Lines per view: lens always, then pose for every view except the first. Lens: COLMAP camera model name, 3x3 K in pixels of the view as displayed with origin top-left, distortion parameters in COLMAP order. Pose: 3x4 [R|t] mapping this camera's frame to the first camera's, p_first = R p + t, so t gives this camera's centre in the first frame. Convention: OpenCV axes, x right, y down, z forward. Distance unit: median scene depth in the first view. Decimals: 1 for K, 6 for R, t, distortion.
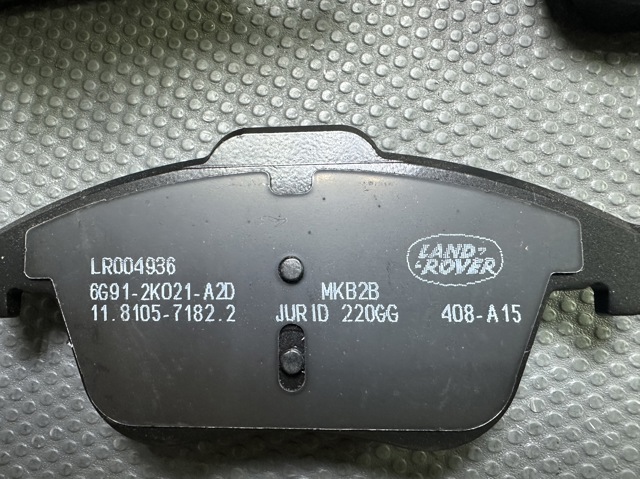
lens RADIAL K [[552.4, 0, 320.0], [0, 552.4, 239.5], [0, 0, 1]] dist [-0.027728, 0.004371]
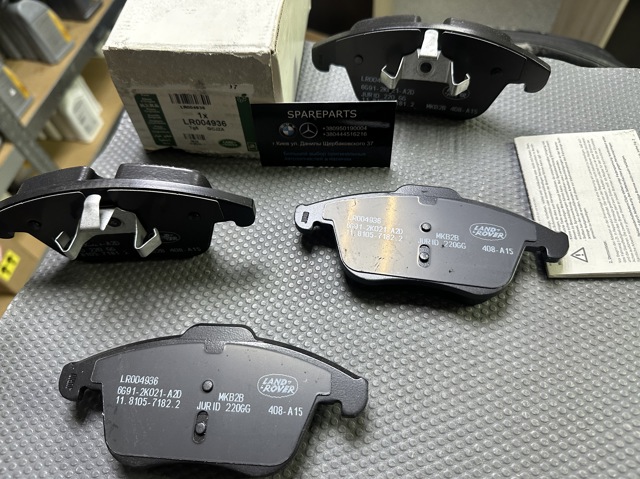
lens RADIAL K [[365.2, 0, 320.0], [0, 365.2, 239.5], [0, 0, 1]] dist [0.057514, -0.129685]
pose [[0.993700, 0.088733, 0.068461, 0.238967], [-0.054438, 0.916107, -0.397222, 0.071624], [-0.097964, 0.390993, 0.915165, -0.663319]]
